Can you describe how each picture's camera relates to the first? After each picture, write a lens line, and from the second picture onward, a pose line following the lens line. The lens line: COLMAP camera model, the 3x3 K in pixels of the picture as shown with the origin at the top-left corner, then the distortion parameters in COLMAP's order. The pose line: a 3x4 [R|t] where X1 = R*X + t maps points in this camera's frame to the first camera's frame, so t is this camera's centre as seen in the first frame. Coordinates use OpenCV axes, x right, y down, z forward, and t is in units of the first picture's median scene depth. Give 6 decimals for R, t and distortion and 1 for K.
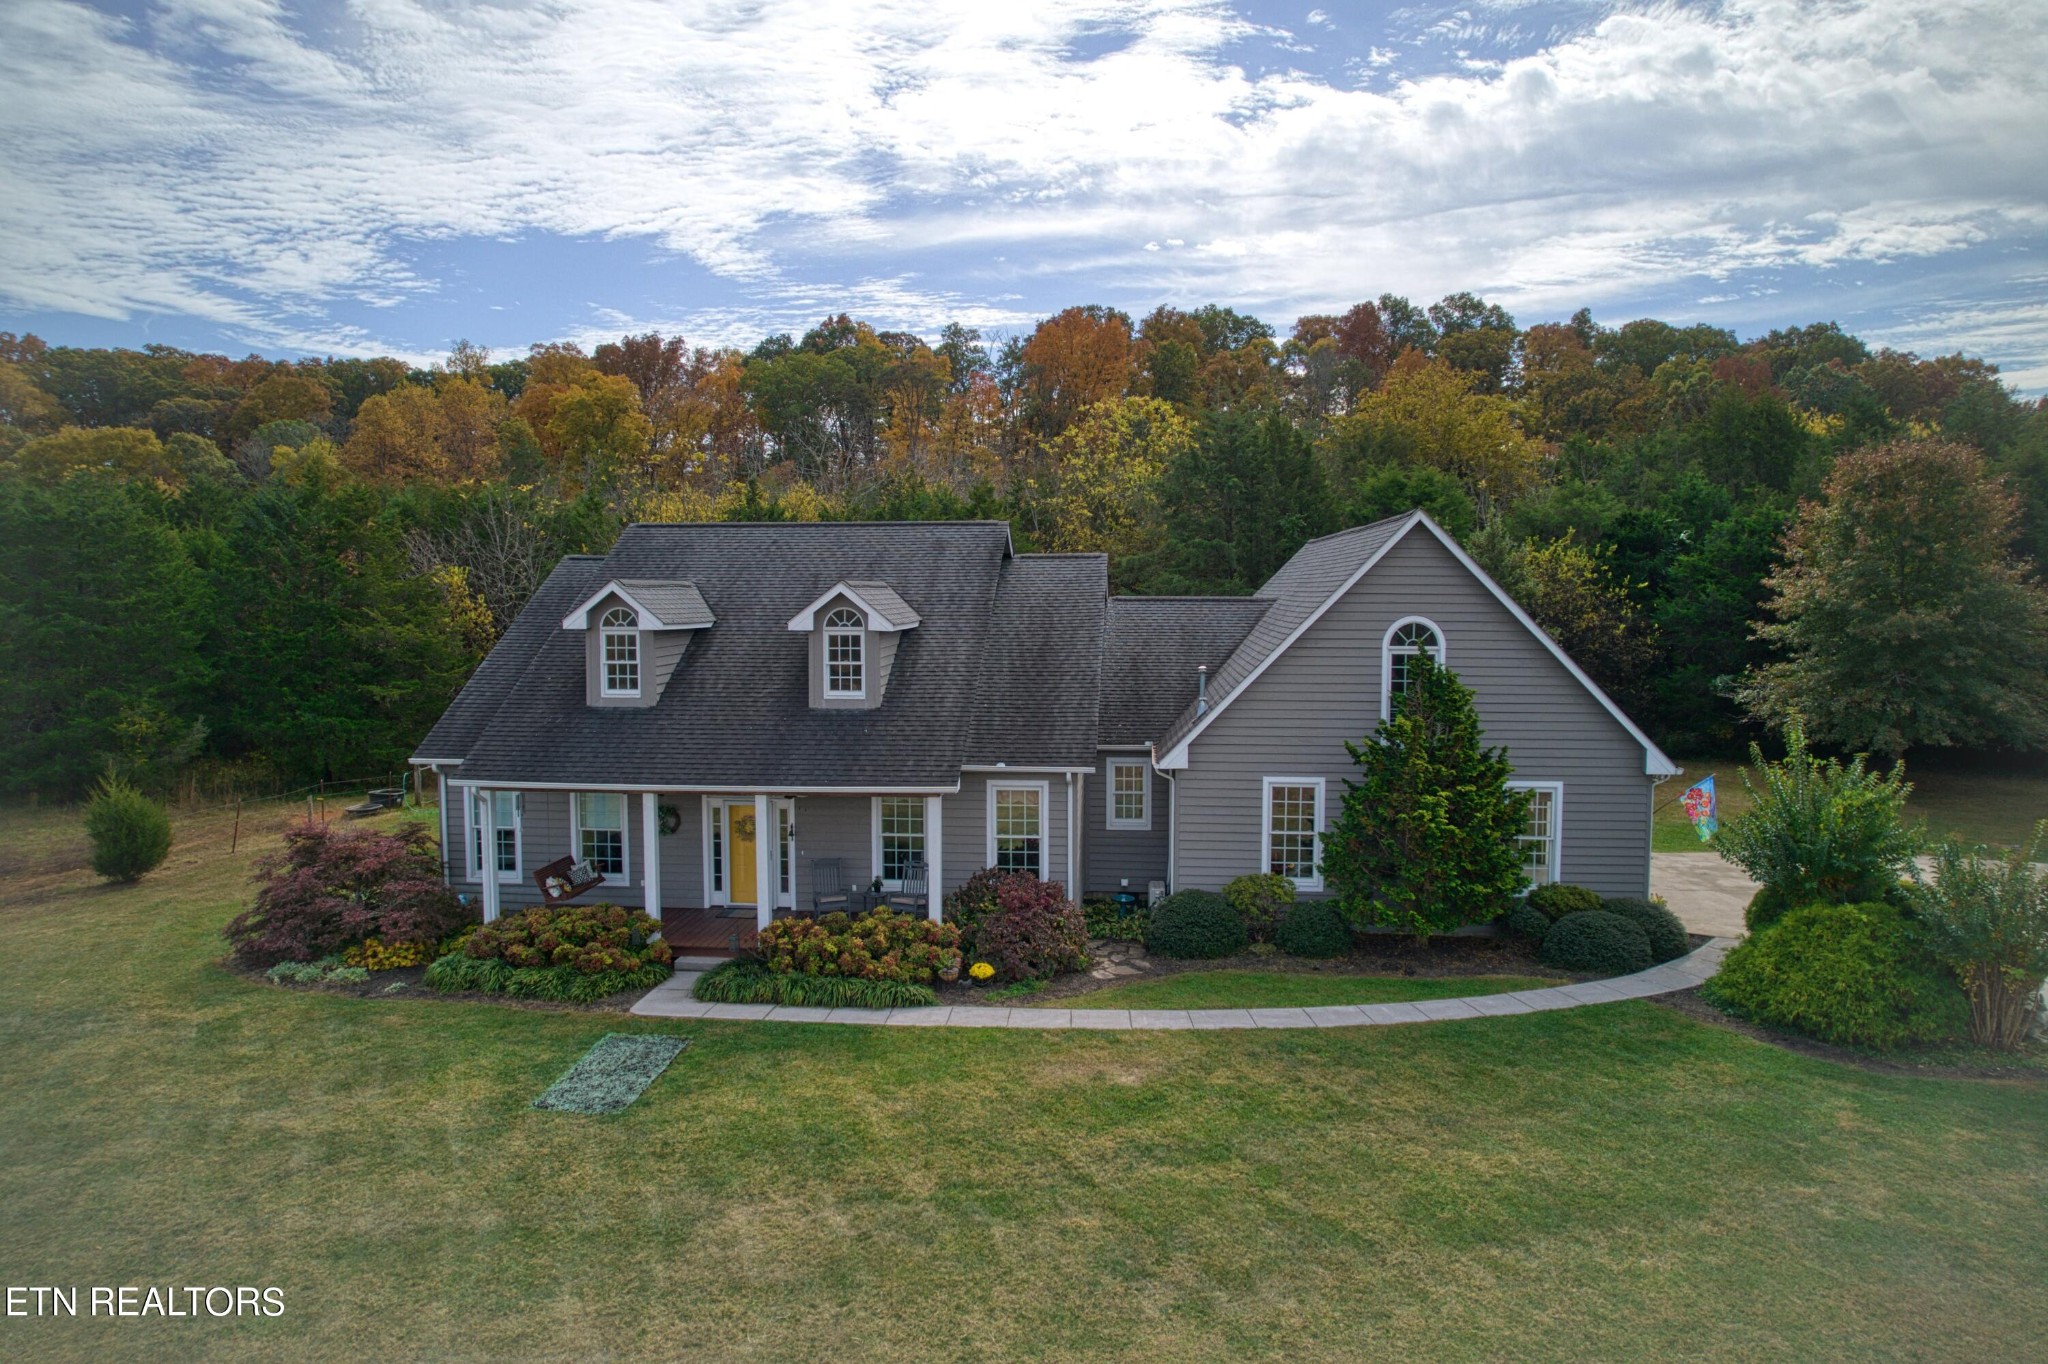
lens RADIAL K [[1288.4, 0, 1024.0], [0, 1288.4, 682.0], [0, 0, 1]] dist [-0.064113, 0.050477]
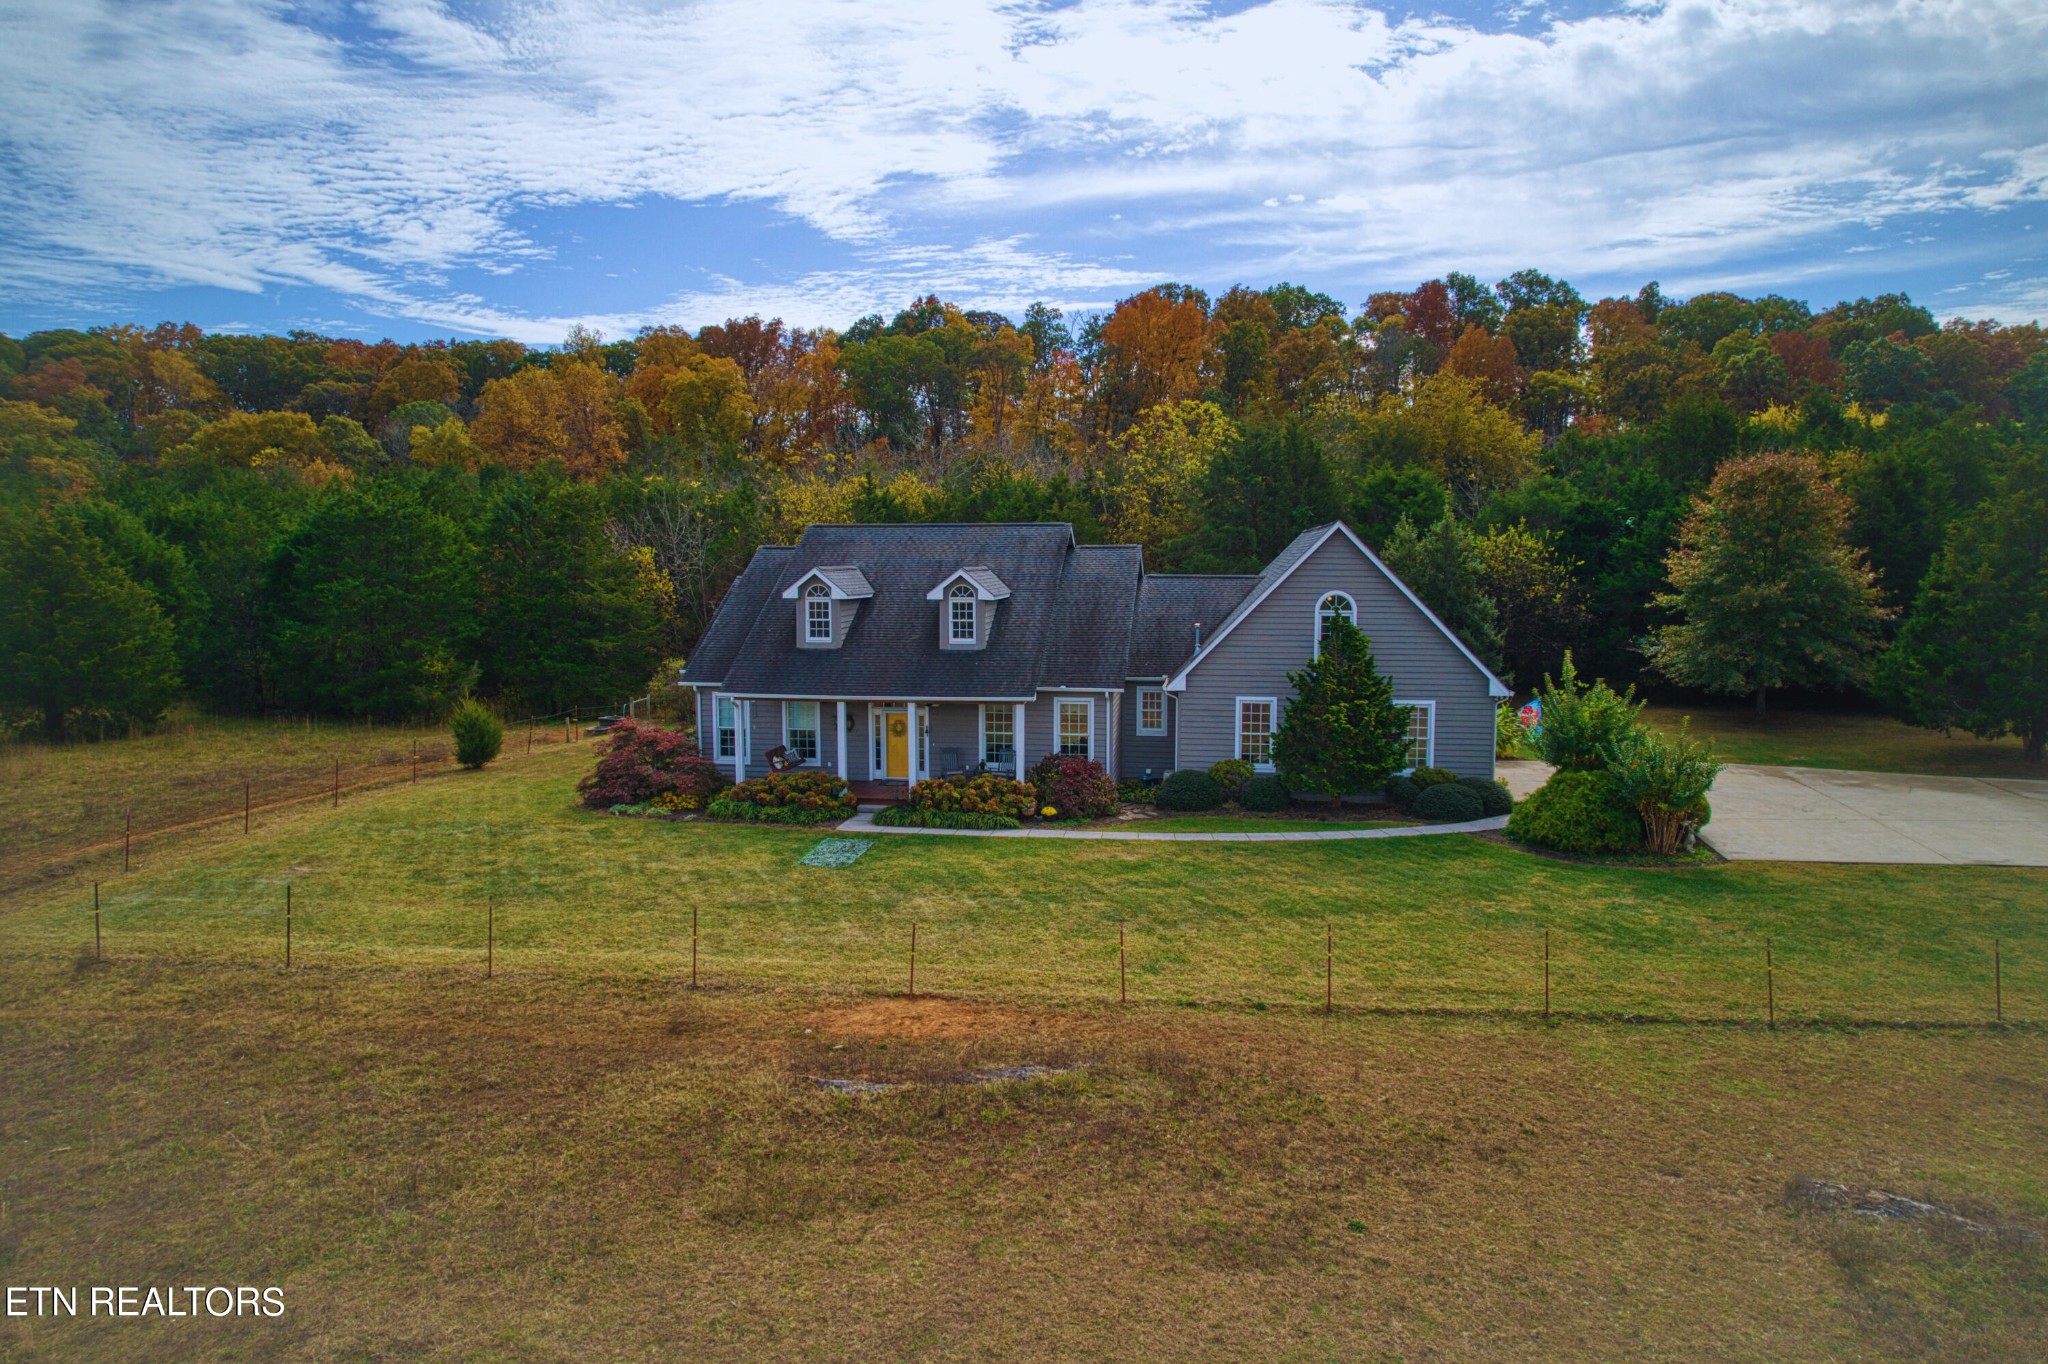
lens RADIAL K [[1288.4, 0, 1024.0], [0, 1288.4, 682.0], [0, 0, 1]] dist [-0.064113, 0.050477]
pose [[0.997932, 0.005631, -0.064032, 0.021419], [-0.003899, 0.999624, 0.027133, 0.010553], [0.064161, -0.026827, 0.997579, -0.339307]]
